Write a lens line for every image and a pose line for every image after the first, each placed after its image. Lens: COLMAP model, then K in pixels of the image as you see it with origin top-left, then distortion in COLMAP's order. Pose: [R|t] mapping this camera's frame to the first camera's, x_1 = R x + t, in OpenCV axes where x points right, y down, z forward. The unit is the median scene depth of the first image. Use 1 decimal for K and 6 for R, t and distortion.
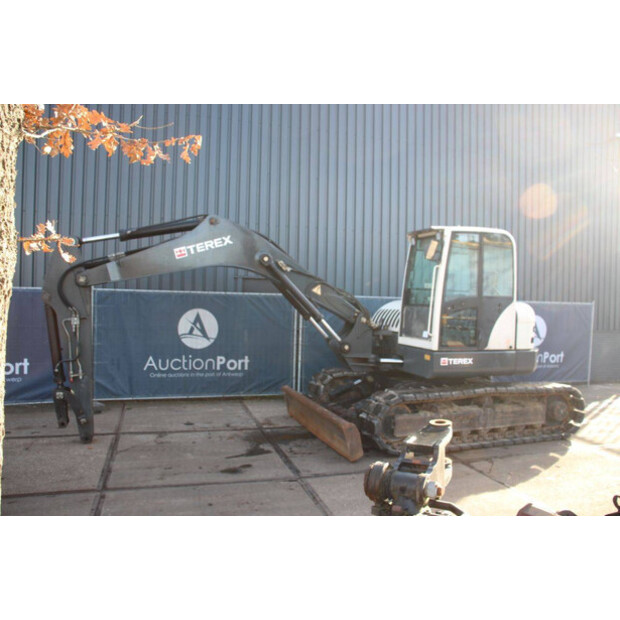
lens RADIAL K [[514.2, 0, 311.0], [0, 514.2, 308.4], [0, 0, 1]] dist [-0.171491, 0.150241]
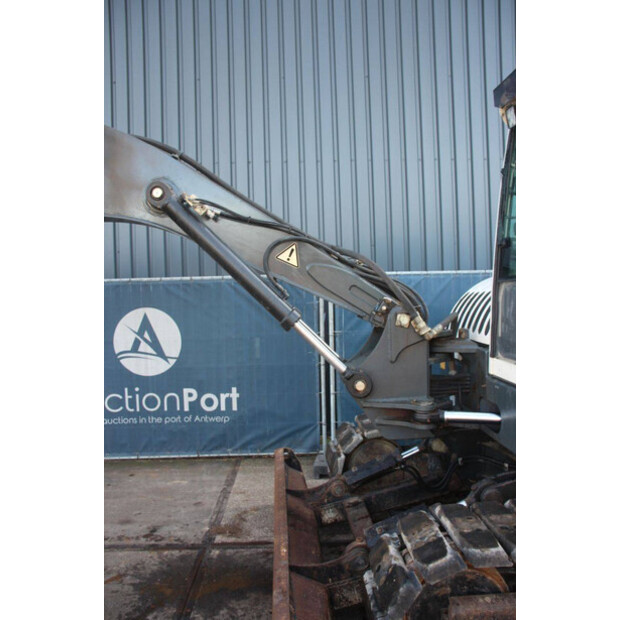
lens RADIAL K [[544.6, 0, 311.9], [0, 544.6, 307.9], [0, 0, 1]] dist [-0.163638, 0.143048]
pose [[0.959823, -0.041189, -0.277566, 0.153035], [0.045193, 0.998946, 0.008043, 0.005490], [0.276942, -0.020264, 0.960673, 0.539177]]
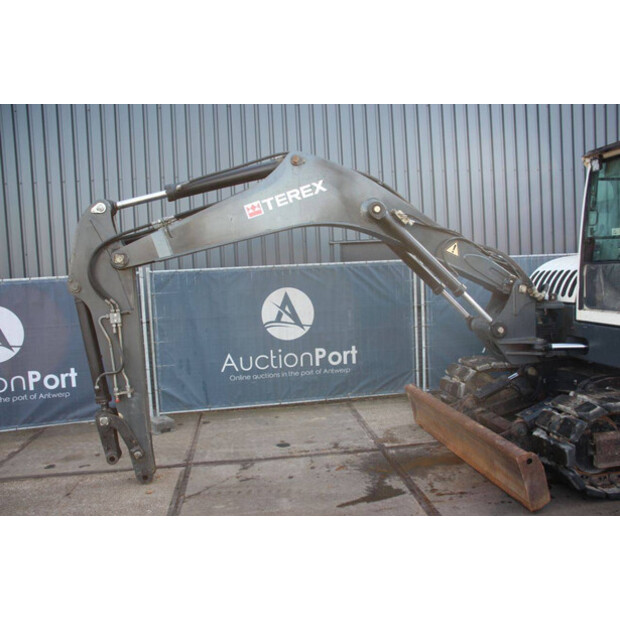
lens RADIAL K [[541.6, 0, 310.7], [0, 541.6, 309.4], [0, 0, 1]] dist [-0.153939, 0.135465]
pose [[0.981891, -0.059907, -0.179726, -0.049664], [0.069585, 0.996419, 0.048035, -0.003432], [0.176204, -0.059672, 0.982543, 0.249836]]
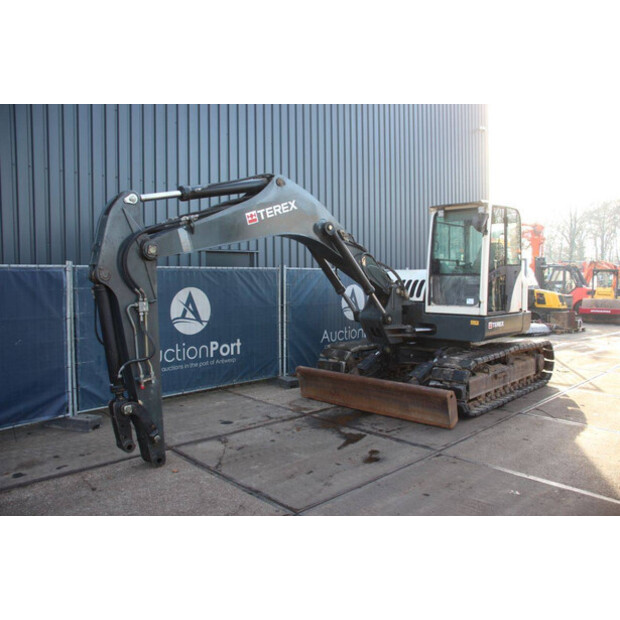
lens RADIAL K [[514.2, 0, 315.8], [0, 514.2, 308.1], [0, 0, 1]] dist [-0.171491, 0.150241]
pose [[0.890357, -0.055776, 0.451834, -0.486146], [0.035502, 0.997951, 0.053232, -0.002678], [-0.453877, -0.031354, 0.890512, 0.181222]]
